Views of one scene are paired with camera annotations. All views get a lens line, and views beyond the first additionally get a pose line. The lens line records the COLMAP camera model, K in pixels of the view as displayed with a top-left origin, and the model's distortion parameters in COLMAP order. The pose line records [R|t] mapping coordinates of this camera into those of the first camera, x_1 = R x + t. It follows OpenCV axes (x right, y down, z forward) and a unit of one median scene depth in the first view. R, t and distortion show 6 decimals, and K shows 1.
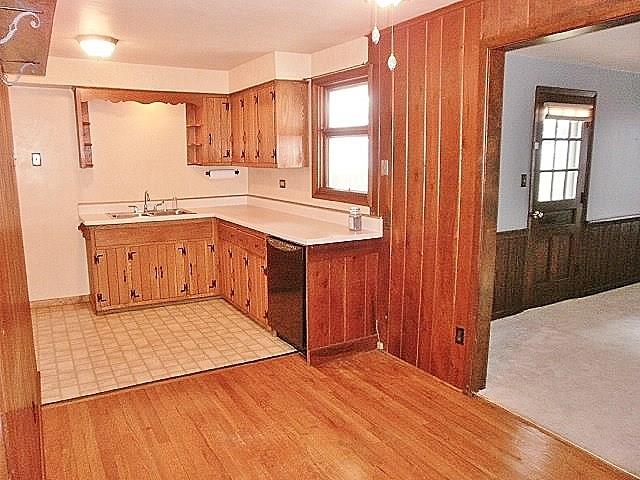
lens RADIAL K [[501.0, 0, 320.0], [0, 501.0, 240.0], [0, 0, 1]] dist [-0.135327, 0.196601]
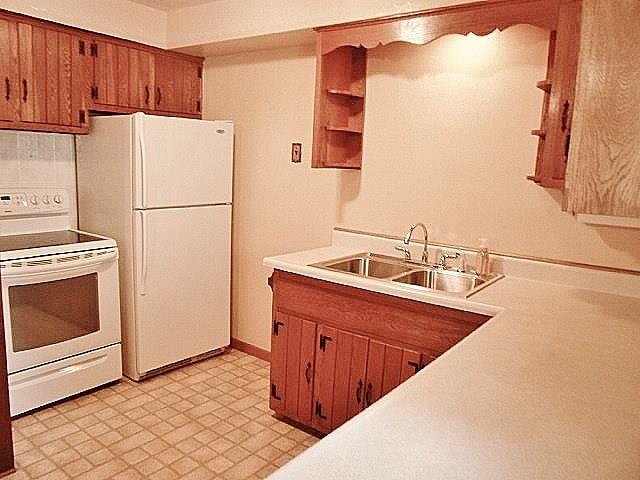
lens RADIAL K [[501.0, 0, 320.0], [0, 501.0, 240.0], [0, 0, 1]] dist [-0.135327, 0.196601]
pose [[0.395586, 0.176150, -0.901378, 0.065576], [-0.198711, 0.974604, 0.103252, -0.120085], [0.896675, 0.138268, 0.420542, 0.730749]]
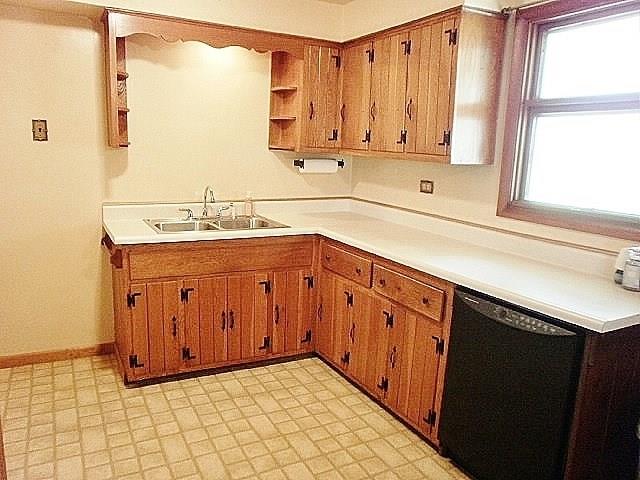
lens RADIAL K [[501.0, 0, 320.0], [0, 501.0, 240.0], [0, 0, 1]] dist [-0.135327, 0.196601]
pose [[0.998984, 0.044575, 0.006593, -0.215197], [-0.044734, 0.998650, 0.026405, -0.056497], [-0.005407, -0.026673, 0.999630, 0.369811]]
